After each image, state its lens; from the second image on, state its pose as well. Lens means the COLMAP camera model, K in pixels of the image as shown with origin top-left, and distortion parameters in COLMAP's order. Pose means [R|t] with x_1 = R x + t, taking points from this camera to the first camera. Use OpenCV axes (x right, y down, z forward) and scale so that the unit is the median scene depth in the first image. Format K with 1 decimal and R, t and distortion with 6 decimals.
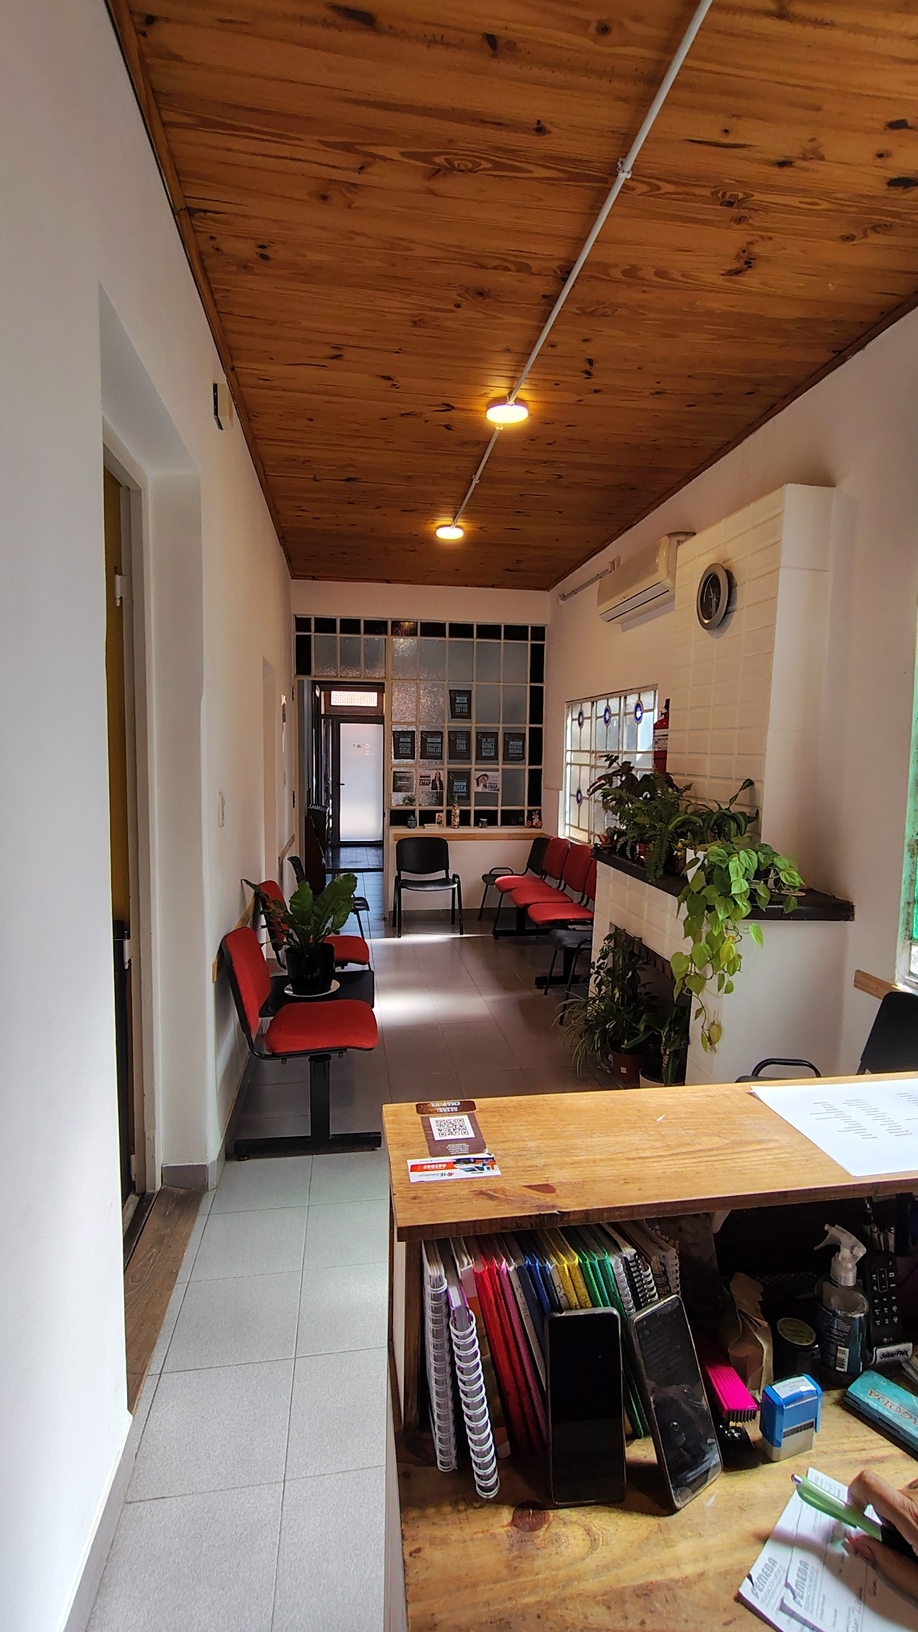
lens RADIAL K [[754.1, 0, 459.0], [0, 754.1, 816.0], [0, 0, 1]] dist [-0.008550, 0.005904]
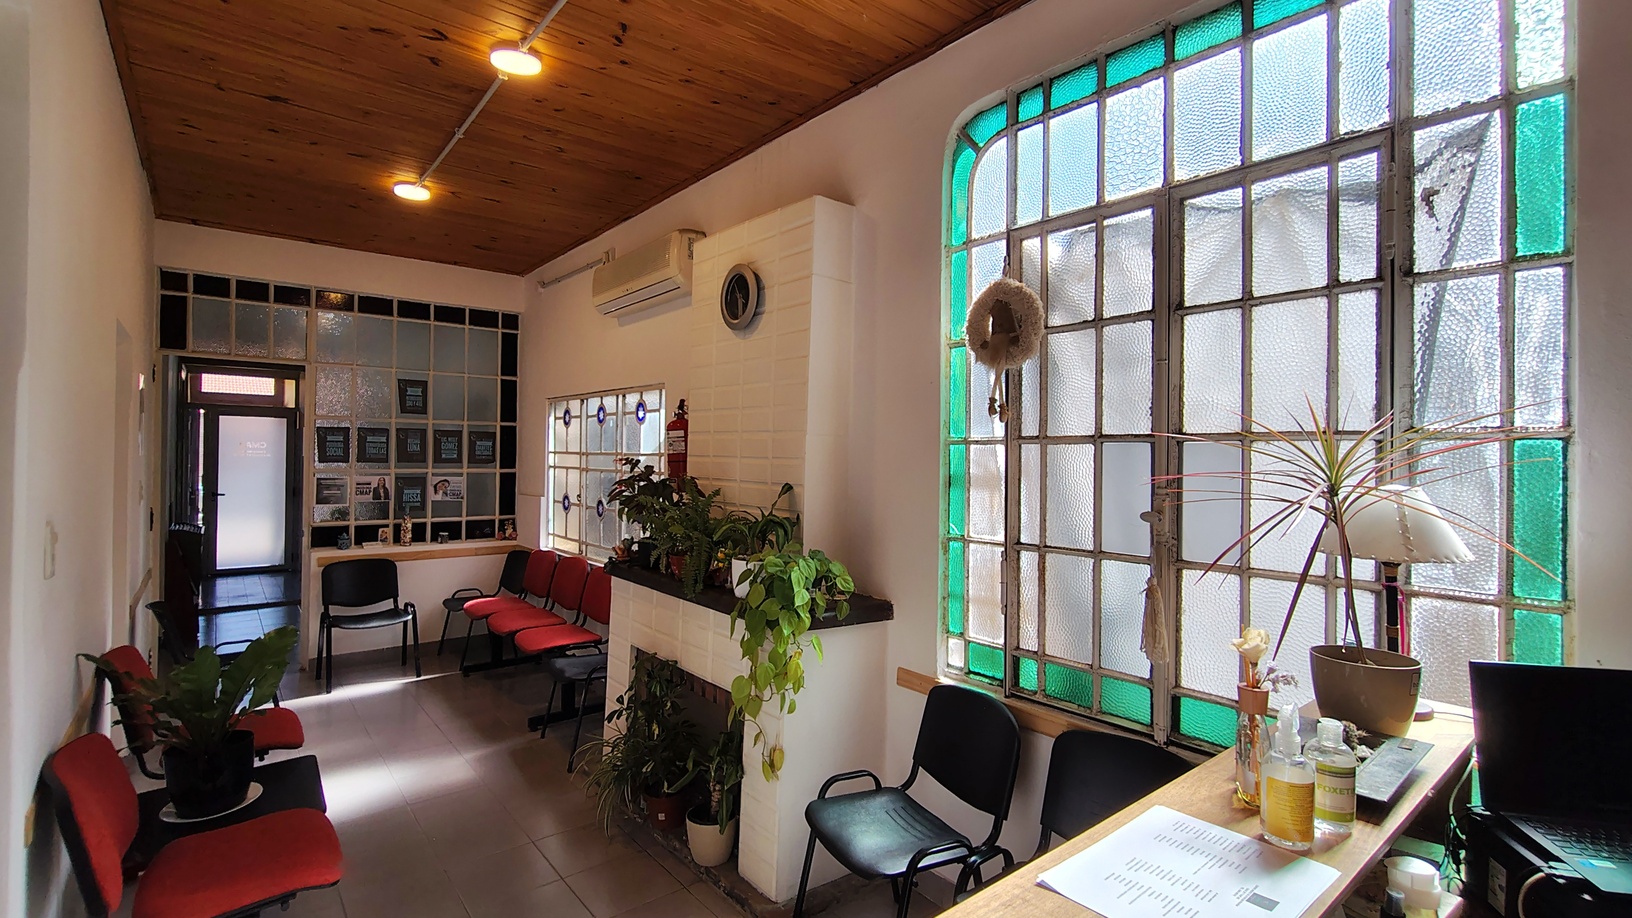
lens RADIAL K [[754.1, 0, 813.4], [0, 754.1, 453.8], [0, 0, 1]] dist [-0.008550, 0.005904]
pose [[0.862977, -0.000270, 0.505242, -0.052807], [0.041635, 0.996637, -0.070582, -0.010667], [-0.503524, 0.081946, 0.860086, 0.089452]]
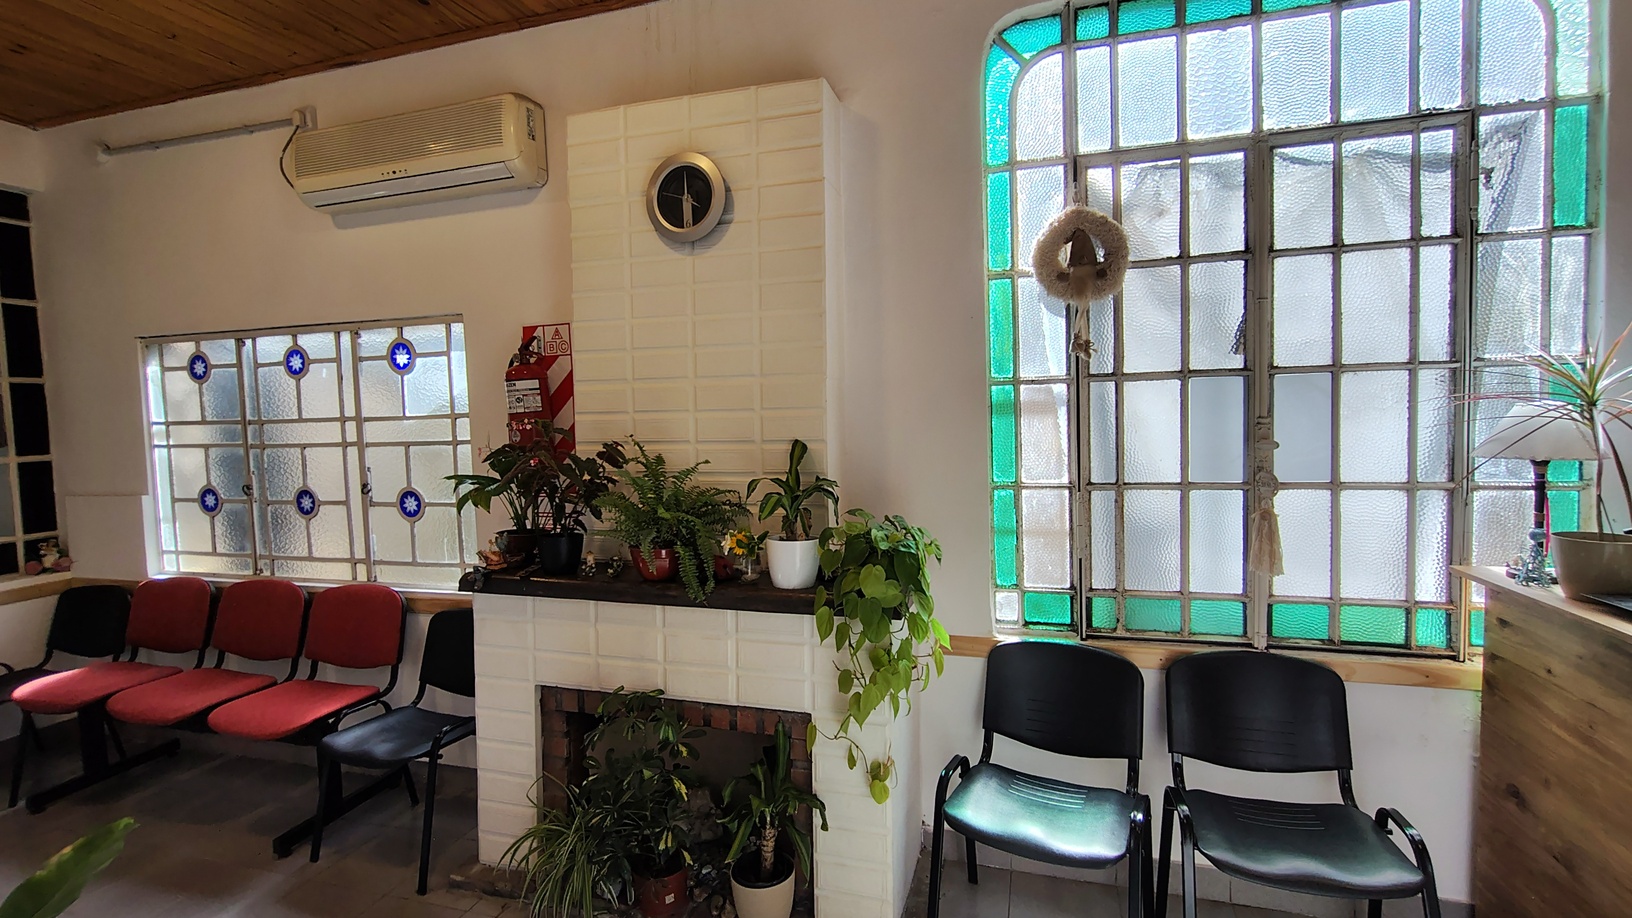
lens RADIAL K [[754.1, 0, 813.4], [0, 754.1, 453.8], [0, 0, 1]] dist [-0.008550, 0.005904]
pose [[0.426471, -0.078189, 0.901115, -0.207796], [0.110174, 0.993329, 0.034048, -0.038374], [-0.897766, 0.084759, 0.432241, 0.420776]]
